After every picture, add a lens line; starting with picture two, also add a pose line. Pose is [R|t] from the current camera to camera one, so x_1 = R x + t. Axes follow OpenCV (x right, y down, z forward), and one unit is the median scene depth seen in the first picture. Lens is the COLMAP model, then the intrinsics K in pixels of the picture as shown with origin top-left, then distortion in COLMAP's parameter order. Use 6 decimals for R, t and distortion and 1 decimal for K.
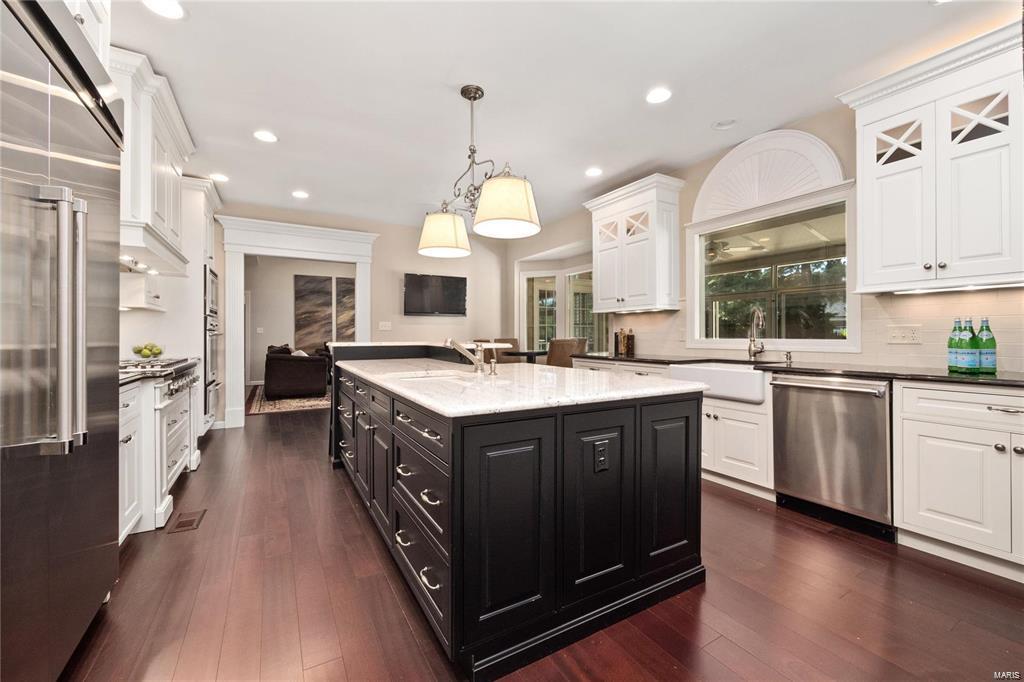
lens RADIAL K [[412.9, 0, 513.3], [0, 412.9, 335.1], [0, 0, 1]] dist [-0.007405, -0.000106]
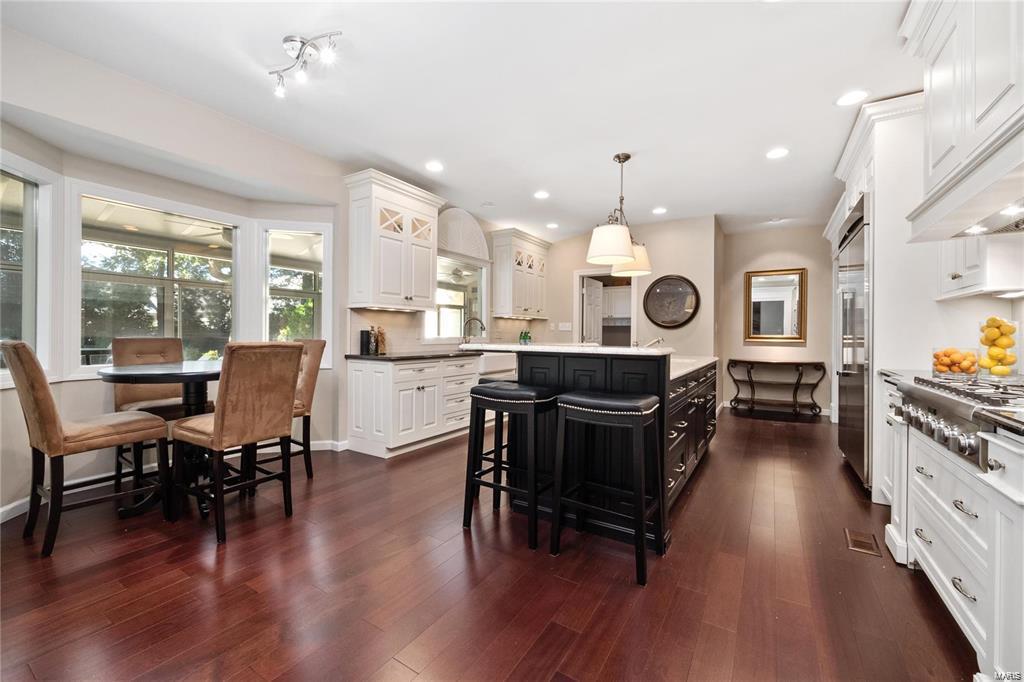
lens RADIAL K [[412.9, 0, 513.3], [0, 412.9, 335.1], [0, 0, 1]] dist [-0.007405, -0.000106]
pose [[-0.468282, -0.002099, 0.883577, -0.838164], [-0.006013, 0.999982, -0.000811, 0.002493], [-0.883559, -0.005692, -0.468286, 1.438588]]
